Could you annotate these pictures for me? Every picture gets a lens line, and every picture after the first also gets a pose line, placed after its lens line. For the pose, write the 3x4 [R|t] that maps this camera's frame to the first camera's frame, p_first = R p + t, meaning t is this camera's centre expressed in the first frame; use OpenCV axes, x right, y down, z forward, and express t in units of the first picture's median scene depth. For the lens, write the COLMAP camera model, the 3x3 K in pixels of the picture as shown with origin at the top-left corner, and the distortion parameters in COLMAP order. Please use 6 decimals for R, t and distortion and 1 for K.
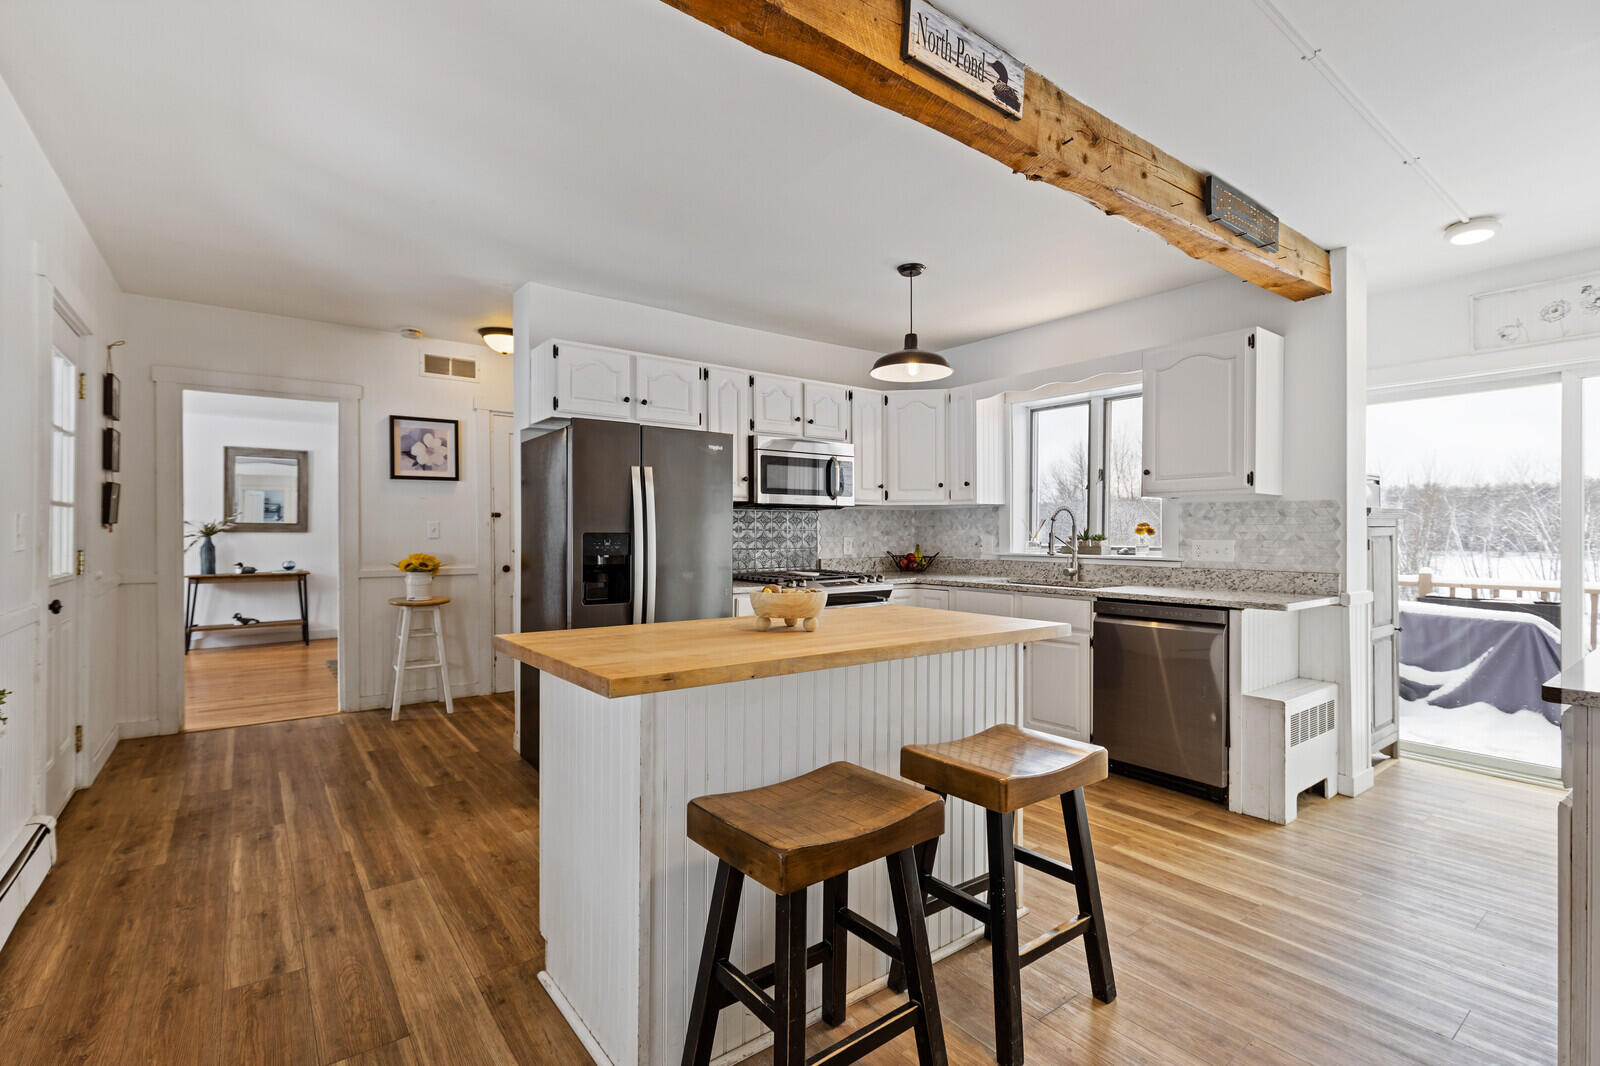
lens RADIAL K [[721.8, 0, 786.7], [0, 721.8, 537.2], [0, 0, 1]] dist [-0.008462, 0.001181]
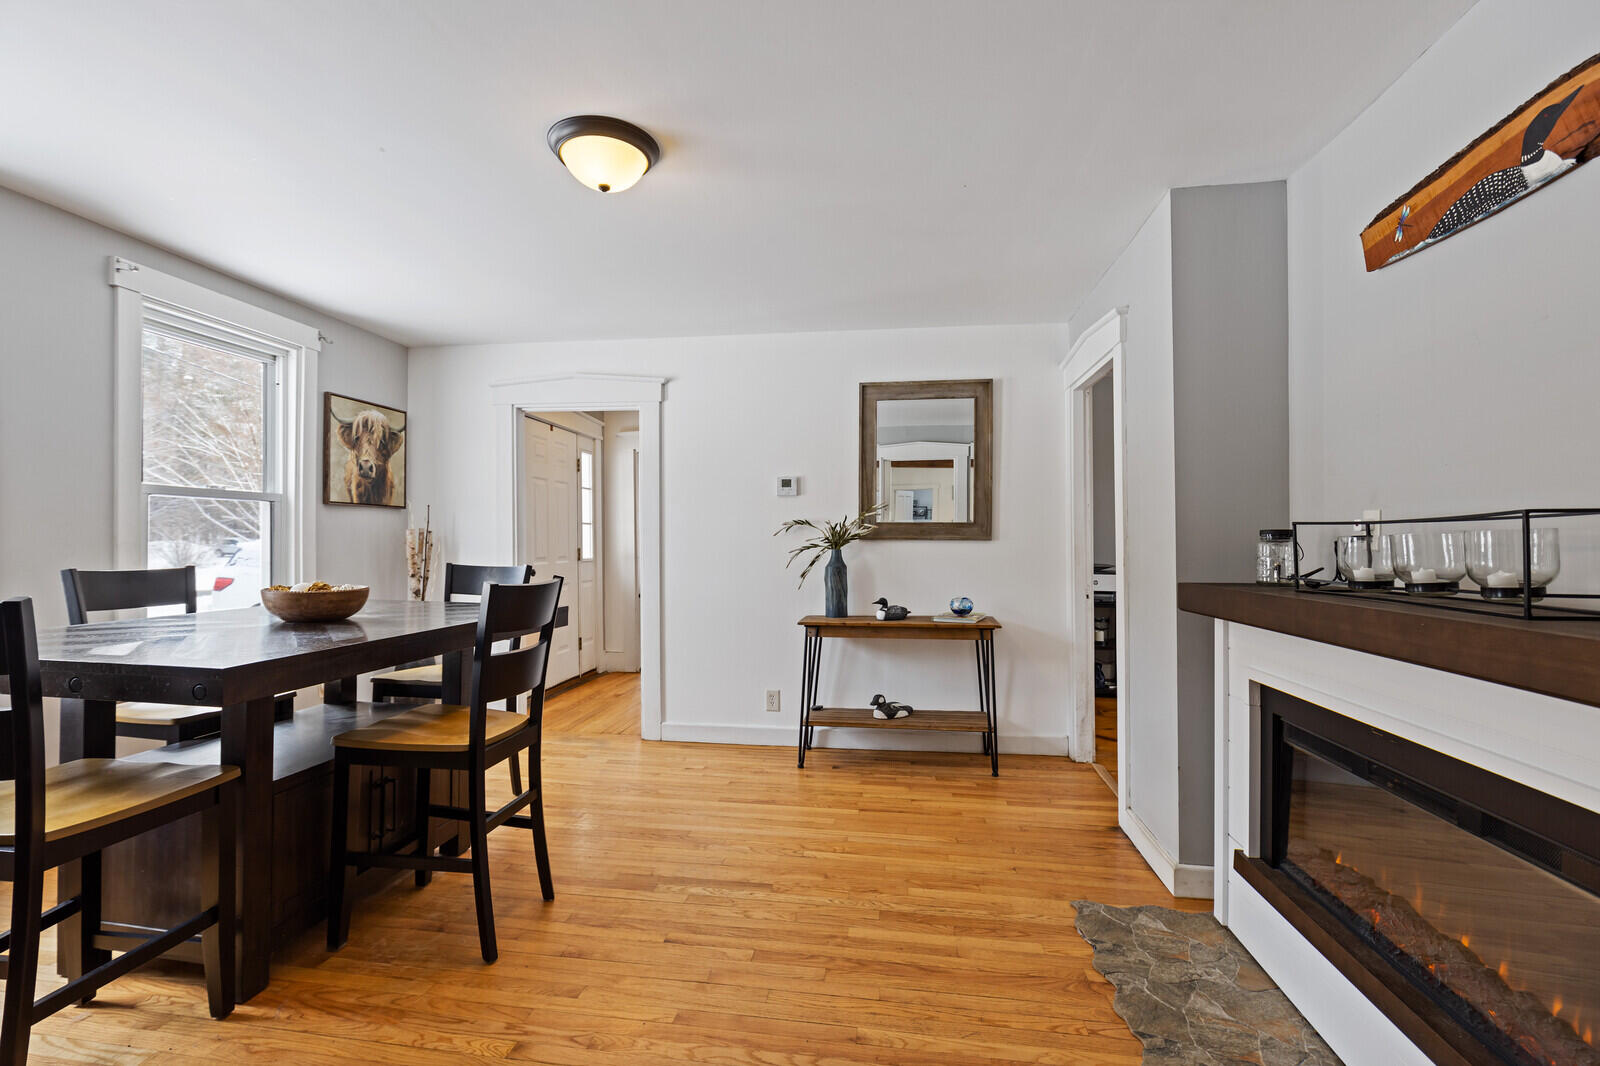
lens RADIAL K [[721.8, 0, 796.7], [0, 721.8, 533.8], [0, 0, 1]] dist [-0.008462, 0.001181]
pose [[0.708597, -0.007012, -0.705578, -0.426574], [-0.002319, 0.999922, -0.012266, -0.004779], [0.705609, 0.010327, 0.708526, 0.572647]]
